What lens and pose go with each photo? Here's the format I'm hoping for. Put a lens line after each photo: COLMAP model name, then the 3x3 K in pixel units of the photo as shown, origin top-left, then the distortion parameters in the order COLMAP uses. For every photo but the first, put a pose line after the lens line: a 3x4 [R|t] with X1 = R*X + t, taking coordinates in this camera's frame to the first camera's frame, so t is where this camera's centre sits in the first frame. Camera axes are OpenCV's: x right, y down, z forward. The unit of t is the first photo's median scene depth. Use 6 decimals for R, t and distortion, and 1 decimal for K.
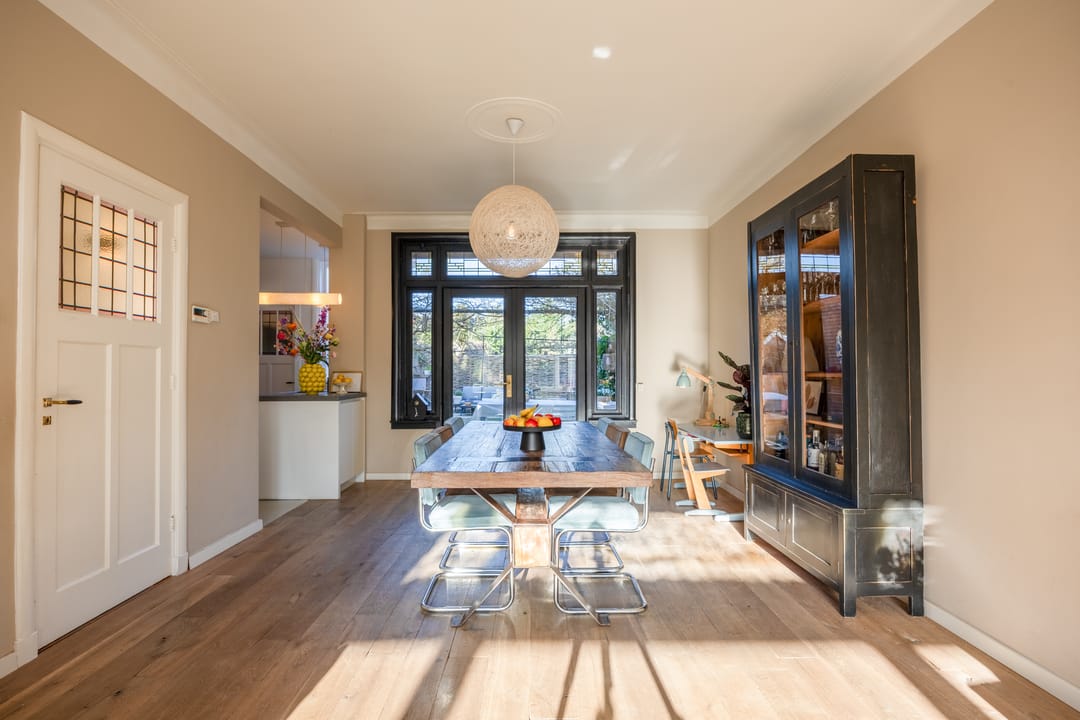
lens RADIAL K [[501.6, 0, 536.9], [0, 501.6, 364.5], [0, 0, 1]] dist [-0.009046, 0.001313]
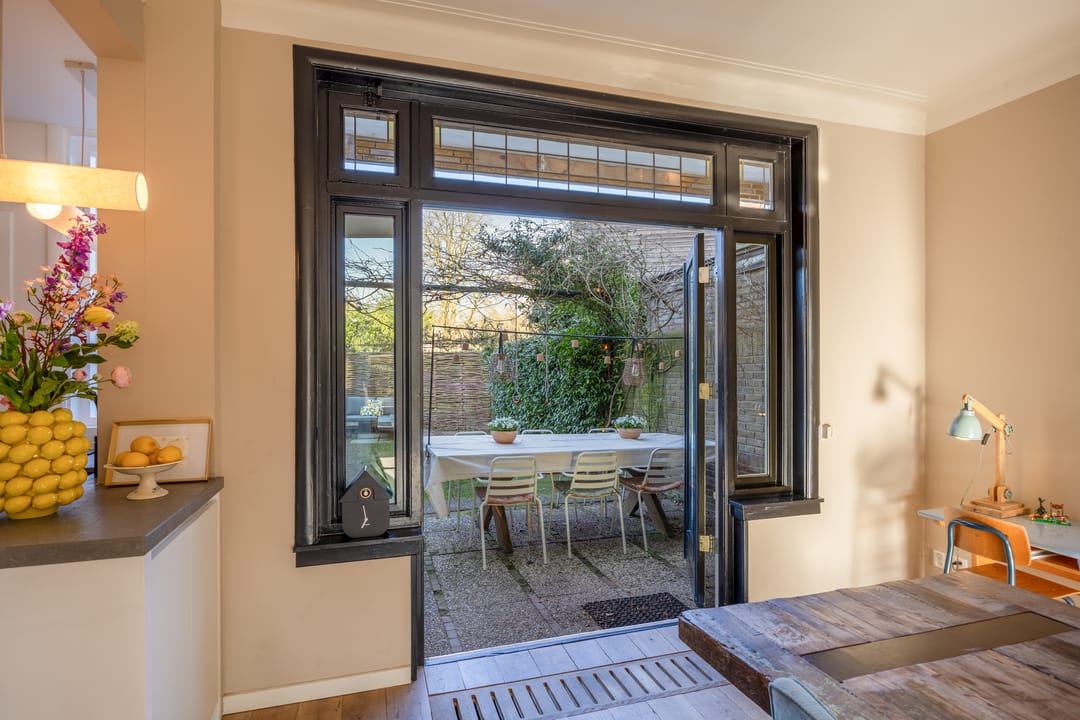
lens RADIAL K [[562.0, 0, 540.4], [0, 562.0, 365.0], [0, 0, 1]] dist [-0.007387, -0.003101]
pose [[0.958779, 0.000758, 0.284152, -0.258158], [-0.005233, 0.999874, 0.014988, -0.032802], [-0.284105, -0.015857, 0.958662, 0.606516]]
